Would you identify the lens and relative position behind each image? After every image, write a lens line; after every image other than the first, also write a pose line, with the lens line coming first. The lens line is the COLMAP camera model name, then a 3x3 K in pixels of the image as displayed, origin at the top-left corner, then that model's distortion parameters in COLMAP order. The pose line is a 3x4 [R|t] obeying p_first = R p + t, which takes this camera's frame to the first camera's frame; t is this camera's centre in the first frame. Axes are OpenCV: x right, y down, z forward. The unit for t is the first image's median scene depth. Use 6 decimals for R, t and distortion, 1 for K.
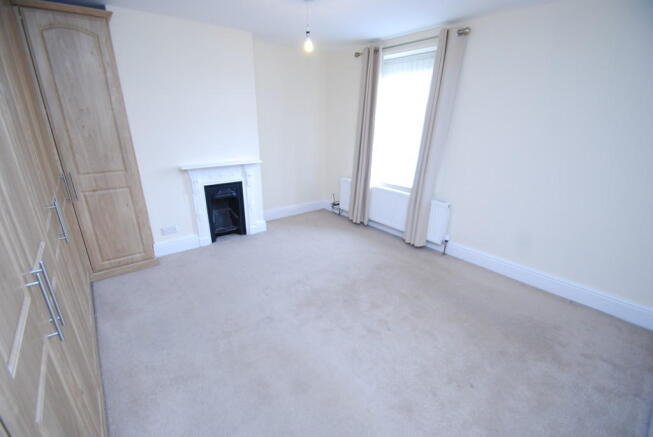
lens RADIAL K [[288.1, 0, 321.7], [0, 288.1, 227.7], [0, 0, 1]] dist [0.001090, 0.000073]
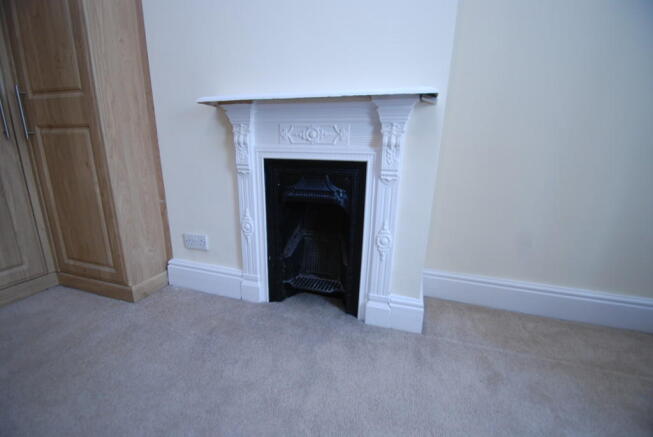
lens RADIAL K [[288.1, 0, 321.7], [0, 288.1, 227.7], [0, 0, 1]] dist [0.001090, 0.000073]
pose [[0.547713, 0.209590, -0.809989, -0.027722], [-0.305177, 0.951462, 0.039837, -0.096788], [0.779023, 0.225371, 0.585091, 0.863925]]
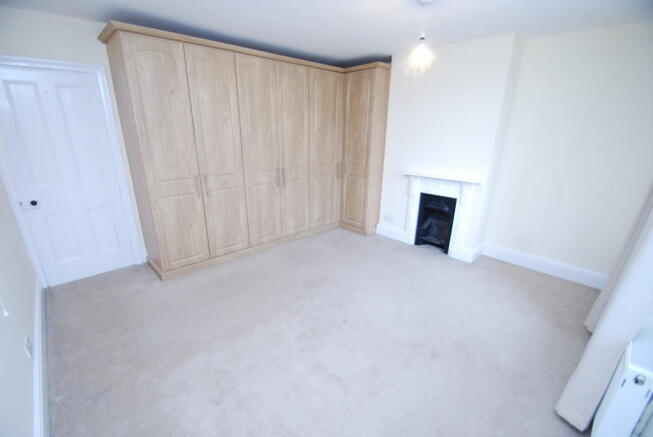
lens RADIAL K [[288.1, 0, 321.7], [0, 288.1, 227.7], [0, 0, 1]] dist [0.001090, 0.000073]
pose [[0.072305, 0.305572, -0.949420, 0.672017], [-0.361323, 0.895275, 0.260629, -0.177762], [0.929633, 0.324203, 0.175143, 0.500835]]
